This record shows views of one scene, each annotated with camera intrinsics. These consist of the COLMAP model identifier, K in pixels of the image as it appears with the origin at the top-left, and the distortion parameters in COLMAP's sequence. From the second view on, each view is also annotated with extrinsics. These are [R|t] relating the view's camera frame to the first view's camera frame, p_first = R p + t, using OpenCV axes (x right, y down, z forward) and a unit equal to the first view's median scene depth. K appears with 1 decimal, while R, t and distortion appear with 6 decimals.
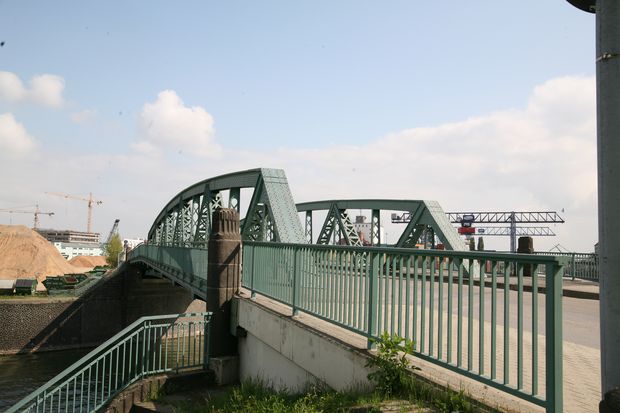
lens RADIAL K [[587.3, 0, 310.0], [0, 587.3, 206.5], [0, 0, 1]] dist [-0.043911, 0.004779]
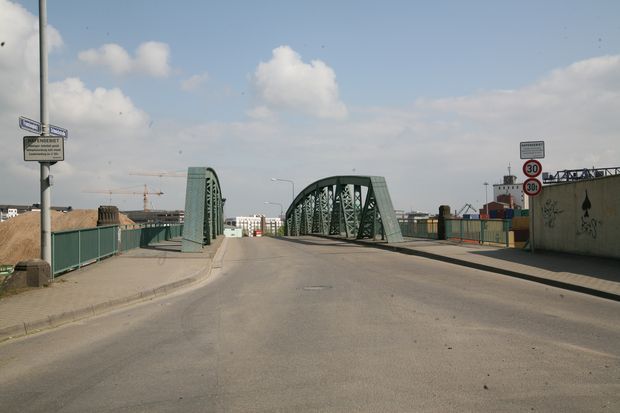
lens RADIAL K [[769.3, 0, 310.0], [0, 769.3, 206.5], [0, 0, 1]] dist [-0.004669, -0.007140]
pose [[0.977646, -0.047624, -0.204795, 0.022477], [0.058336, 0.997209, 0.046589, -0.010770], [0.202004, -0.057494, 0.977696, -0.139211]]
